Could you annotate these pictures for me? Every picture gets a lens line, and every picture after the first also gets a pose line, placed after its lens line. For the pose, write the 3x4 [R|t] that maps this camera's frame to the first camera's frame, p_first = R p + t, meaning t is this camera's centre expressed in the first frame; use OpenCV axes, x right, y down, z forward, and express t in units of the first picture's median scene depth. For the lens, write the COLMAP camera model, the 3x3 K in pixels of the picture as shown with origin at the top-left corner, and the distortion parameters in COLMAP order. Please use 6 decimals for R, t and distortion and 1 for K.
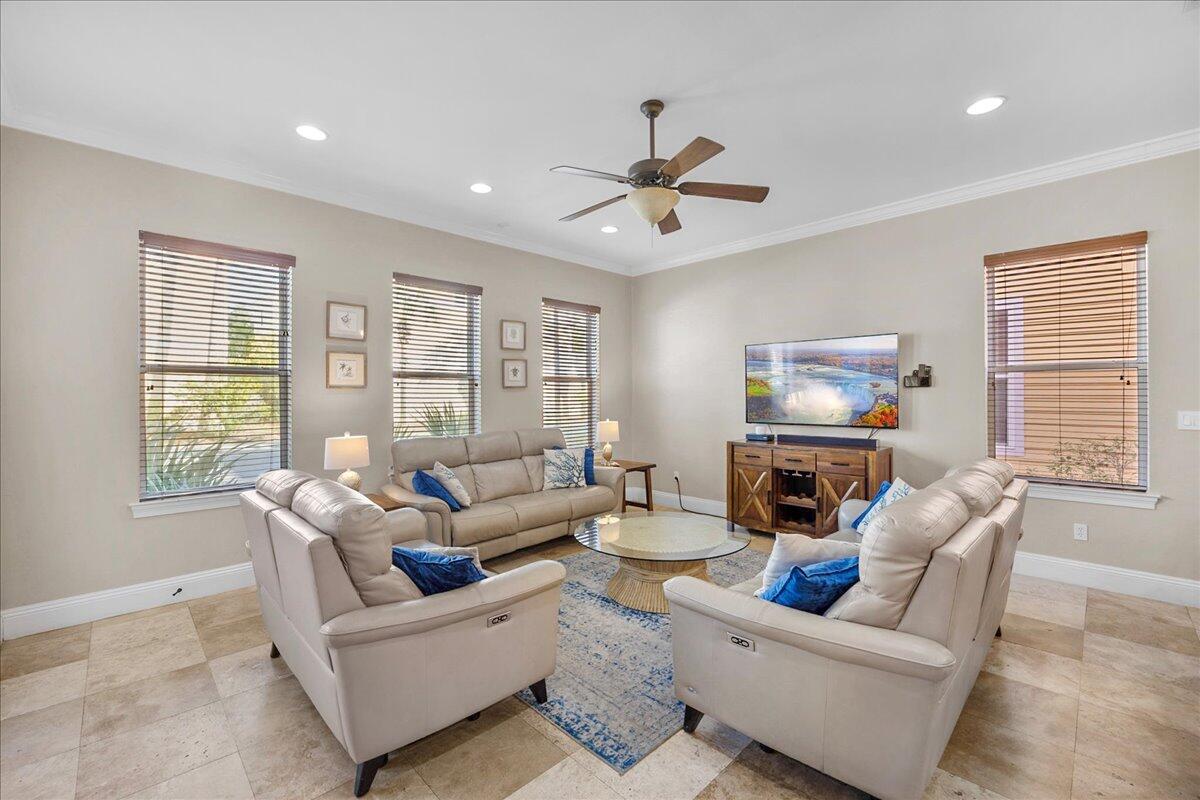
lens RADIAL K [[513.1, 0, 596.7], [0, 513.1, 397.7], [0, 0, 1]] dist [-0.015828, 0.000154]
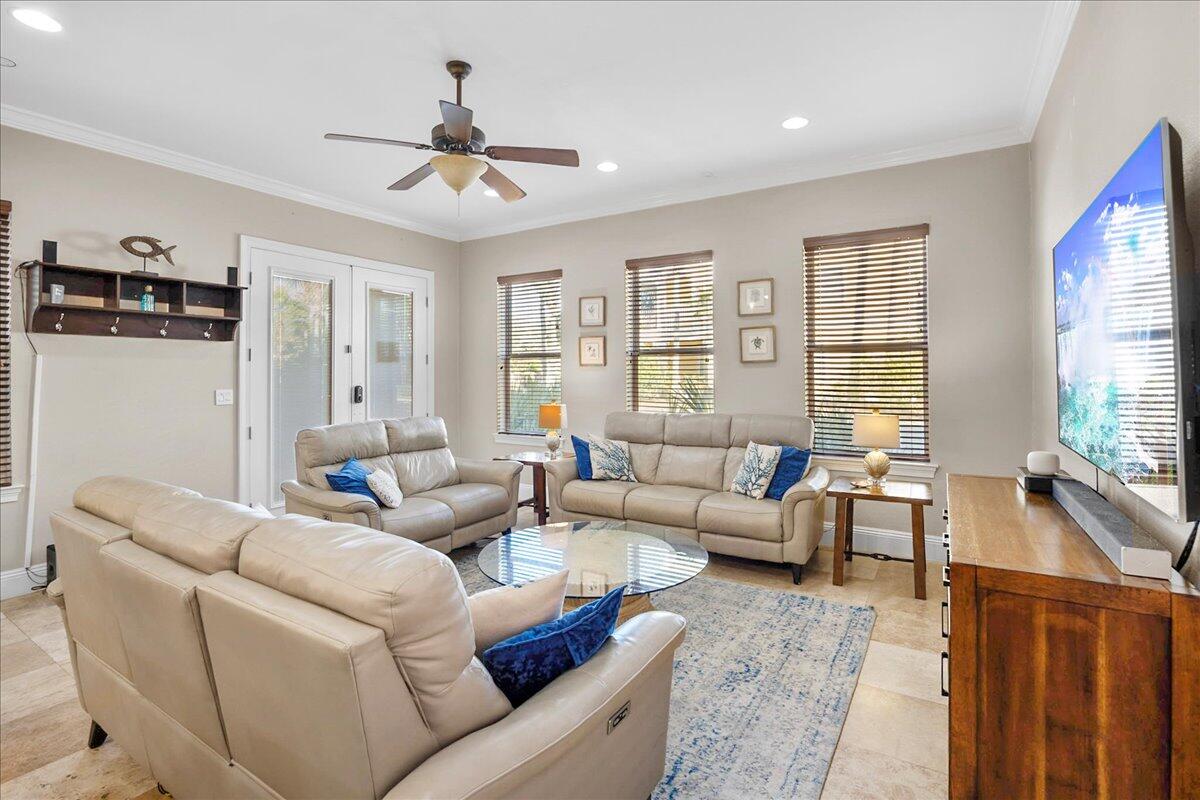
lens RADIAL K [[562.1, 0, 602.2], [0, 562.1, 366.0], [0, 0, 1]] dist [-0.001493, -0.000065]
pose [[0.248846, -0.009649, -0.968495, 0.666396], [0.000060, 0.999951, -0.009947, -0.005449], [0.968543, 0.002417, 0.248834, 0.572347]]
